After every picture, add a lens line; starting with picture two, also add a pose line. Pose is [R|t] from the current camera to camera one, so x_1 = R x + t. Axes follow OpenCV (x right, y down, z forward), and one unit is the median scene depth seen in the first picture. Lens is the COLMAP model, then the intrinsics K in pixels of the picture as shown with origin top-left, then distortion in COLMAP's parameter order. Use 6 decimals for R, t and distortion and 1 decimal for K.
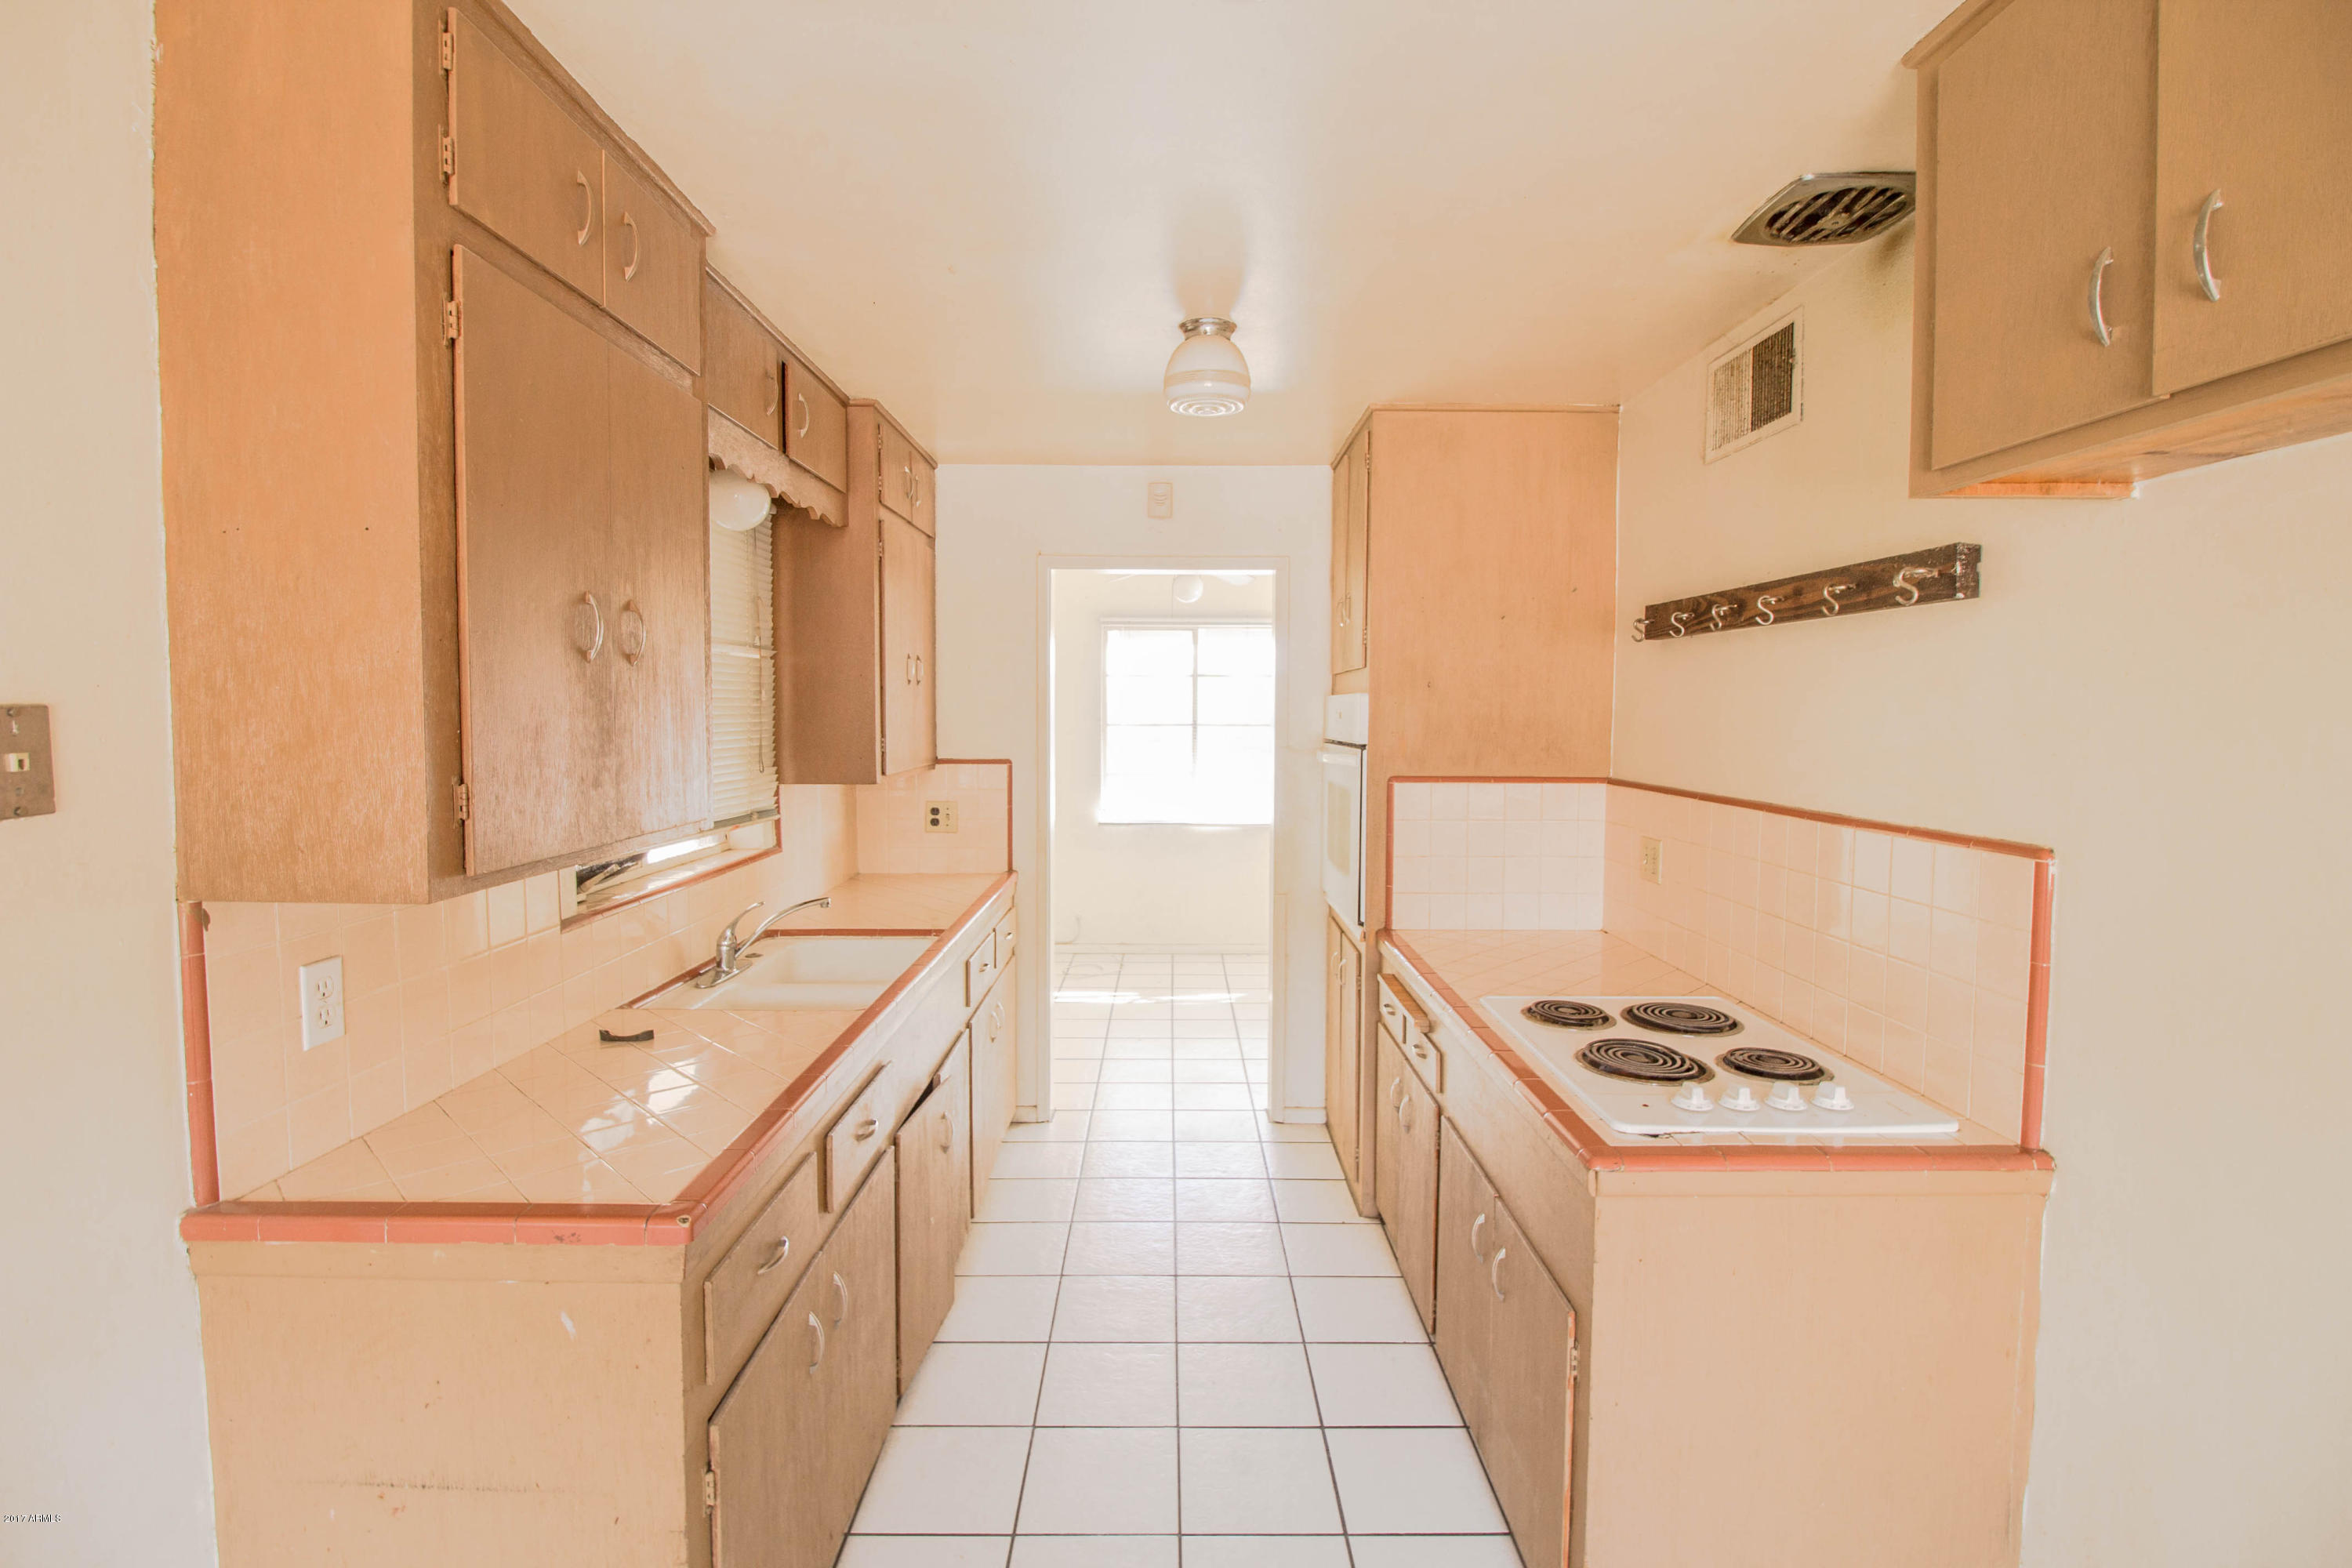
lens RADIAL K [[1116.2, 0, 1181.8], [0, 1116.2, 772.4], [0, 0, 1]] dist [0.003644, -0.010462]
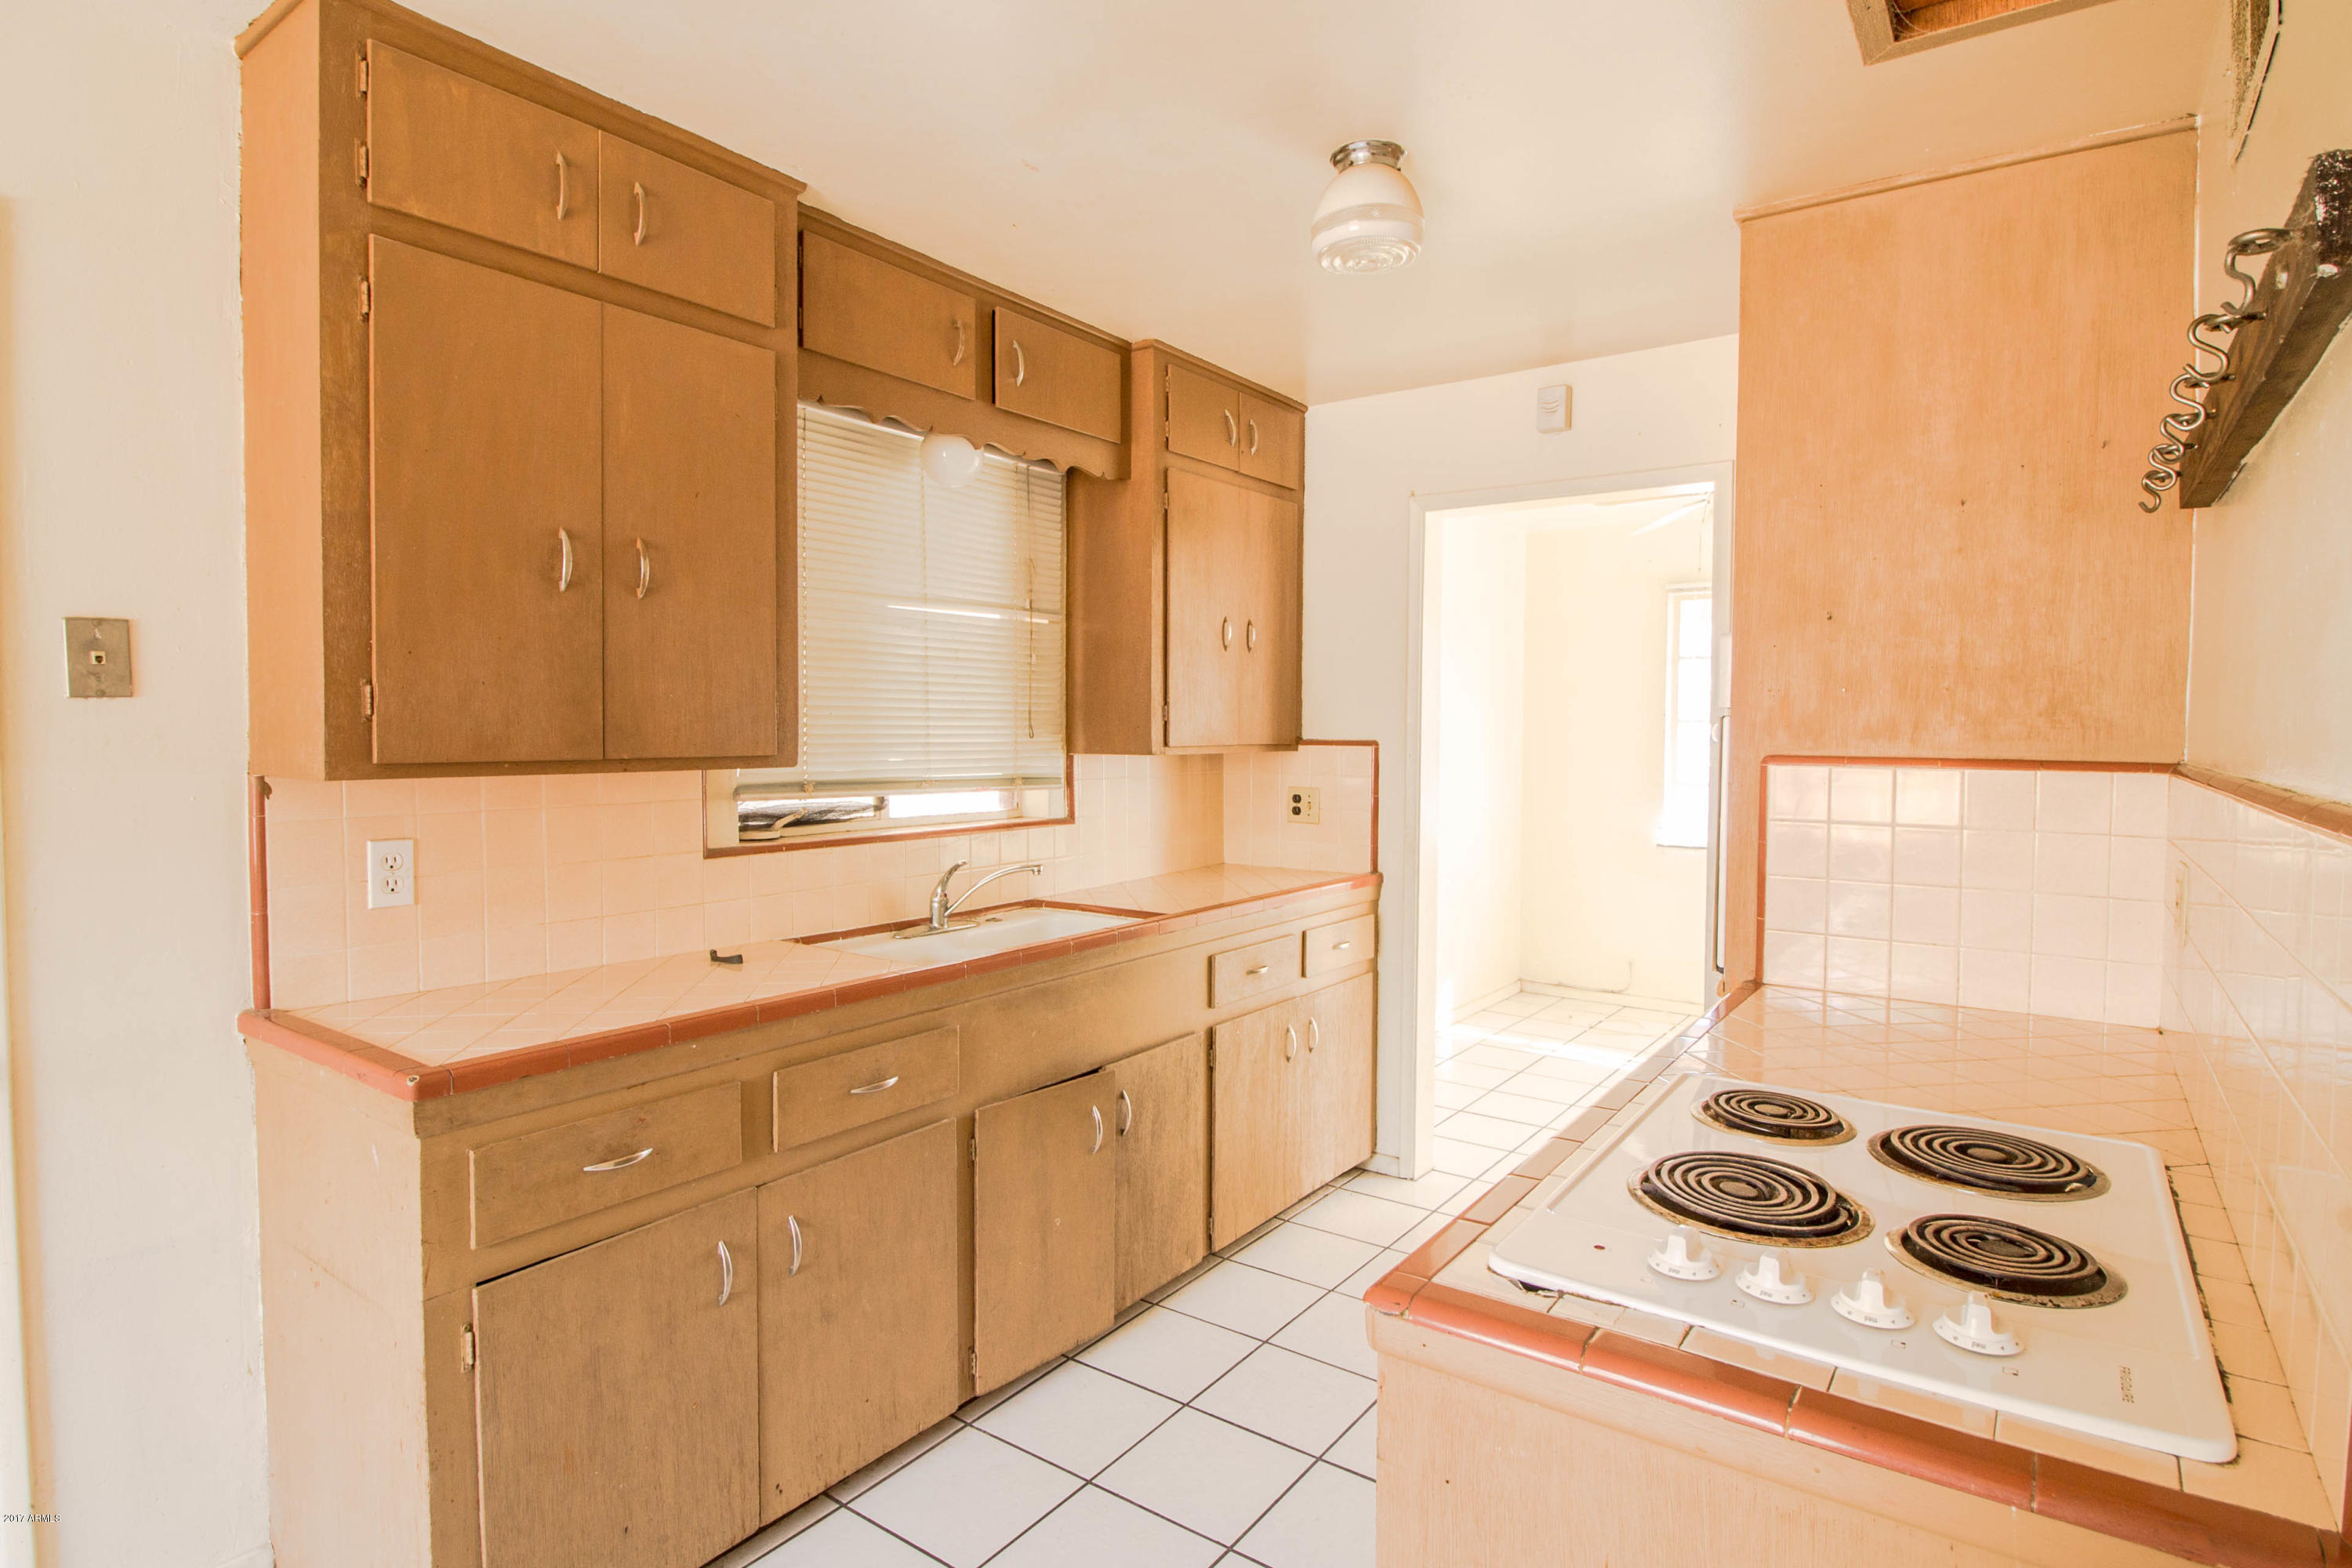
lens RADIAL K [[1236.8, 0, 1170.0], [0, 1236.8, 771.8], [0, 0, 1]] dist [-0.004132, -0.001127]
pose [[0.803998, 0.022375, -0.594211, 0.434704], [-0.037165, 0.999229, -0.012659, 0.046063], [0.593469, 0.032262, 0.804210, 0.237182]]
